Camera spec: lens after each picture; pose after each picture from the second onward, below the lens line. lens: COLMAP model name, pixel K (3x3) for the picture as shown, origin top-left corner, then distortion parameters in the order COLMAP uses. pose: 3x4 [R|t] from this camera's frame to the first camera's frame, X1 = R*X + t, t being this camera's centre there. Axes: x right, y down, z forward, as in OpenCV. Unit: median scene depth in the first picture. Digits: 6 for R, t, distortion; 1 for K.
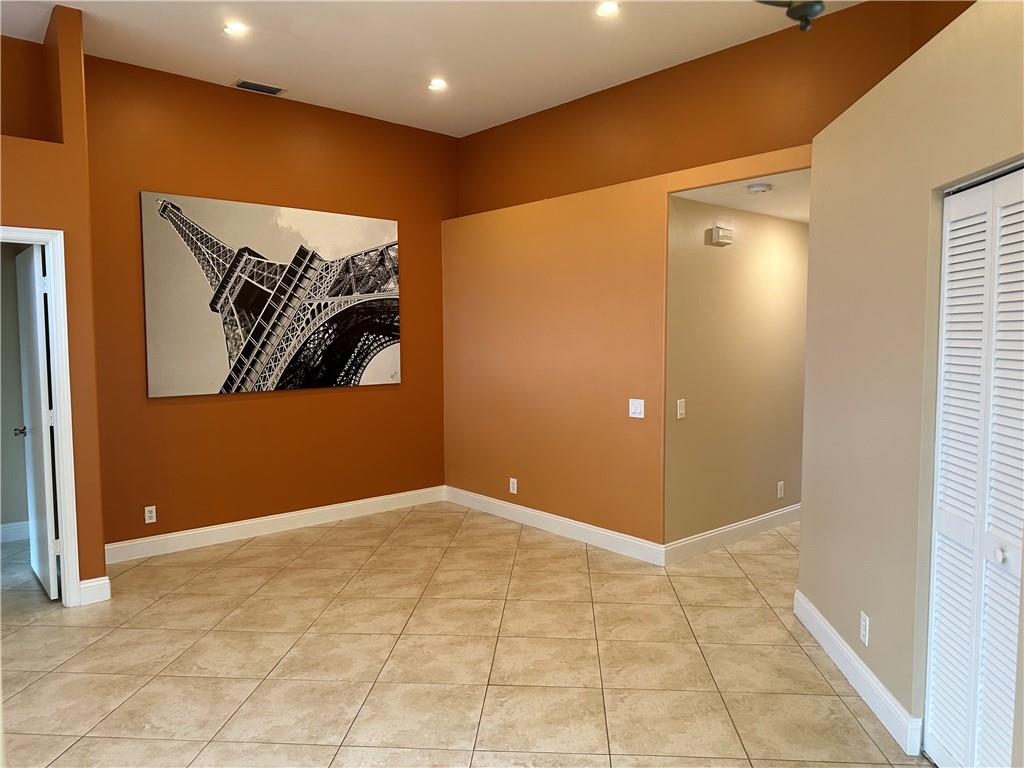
lens RADIAL K [[724.8, 0, 510.0], [0, 724.8, 384.0], [0, 0, 1]] dist [0.042716, -0.058134]
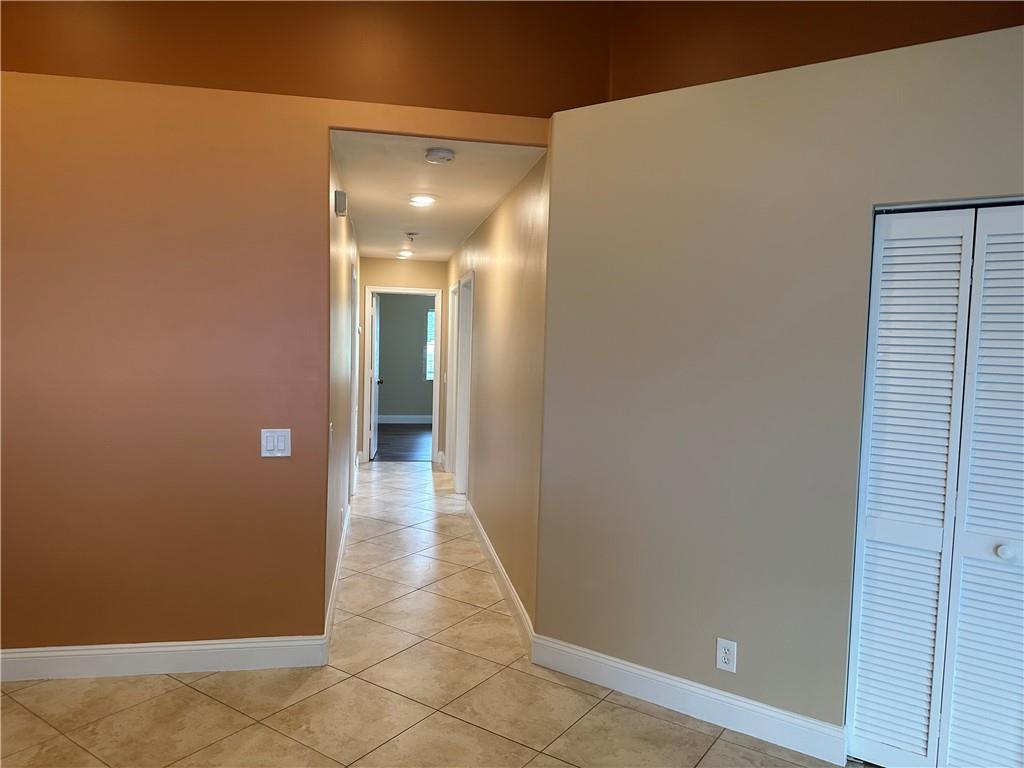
lens RADIAL K [[724.8, 0, 511.8], [0, 724.8, 378.0], [0, 0, 1]] dist [0.042716, -0.058134]
pose [[0.501787, -0.033441, 0.864345, -0.313576], [0.032225, 0.999281, 0.019954, -0.034698], [-0.864391, 0.017841, 0.502504, 0.519135]]
